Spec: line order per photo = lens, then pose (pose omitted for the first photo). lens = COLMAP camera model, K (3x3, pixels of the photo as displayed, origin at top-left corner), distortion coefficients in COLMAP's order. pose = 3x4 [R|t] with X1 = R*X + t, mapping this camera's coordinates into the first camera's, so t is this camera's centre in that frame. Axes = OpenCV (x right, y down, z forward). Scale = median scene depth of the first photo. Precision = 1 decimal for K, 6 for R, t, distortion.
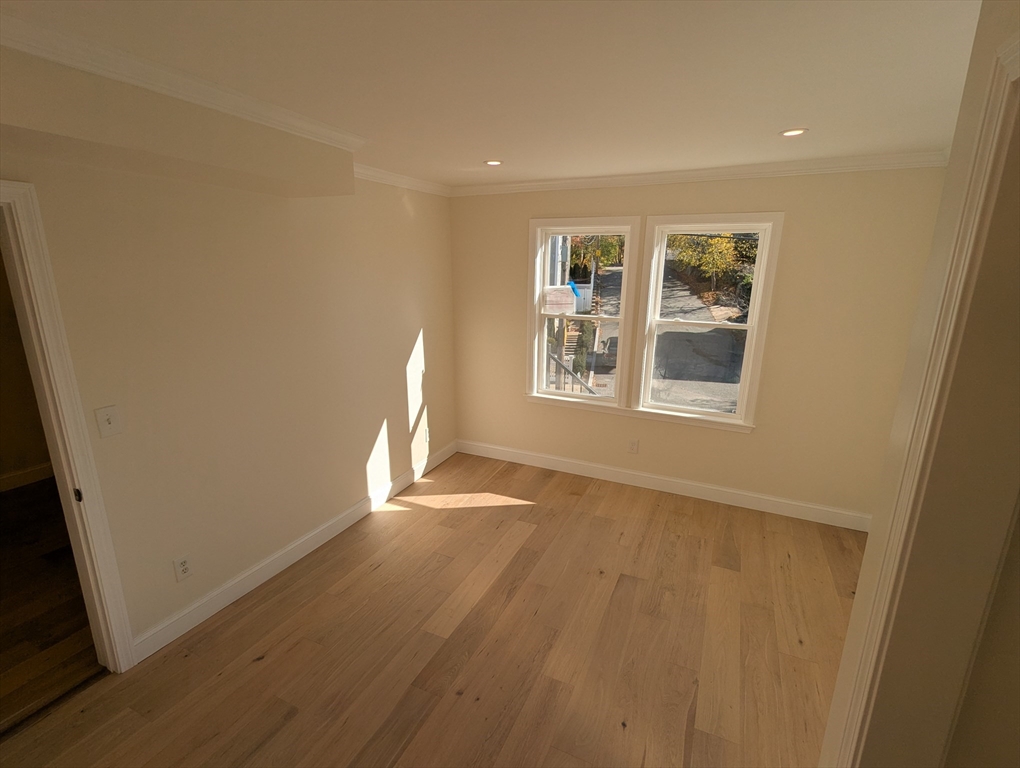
lens RADIAL K [[481.4, 0, 510.2], [0, 481.4, 387.8], [0, 0, 1]] dist [-0.002047, 0.000853]
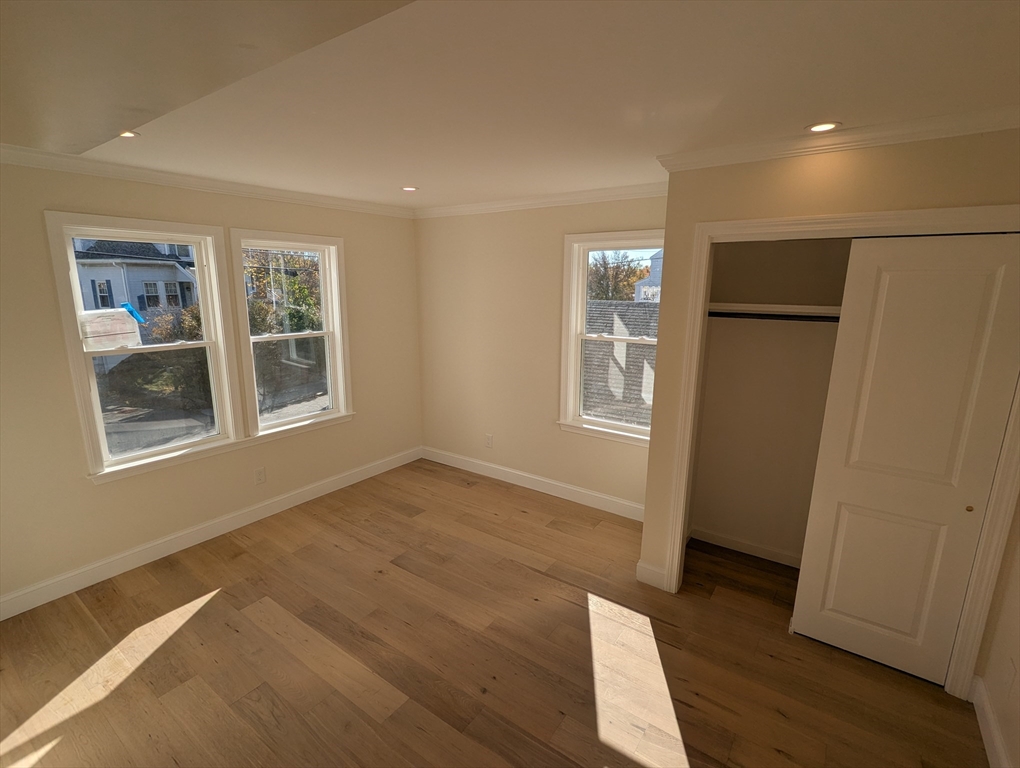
lens RADIAL K [[481.4, 0, 510.7], [0, 481.4, 382.2], [0, 0, 1]] dist [-0.002047, 0.000853]
pose [[0.187703, -0.209228, 0.959683, -0.551461], [0.237869, 0.957648, 0.162260, -0.094015], [-0.952988, 0.197822, 0.229523, 0.330315]]
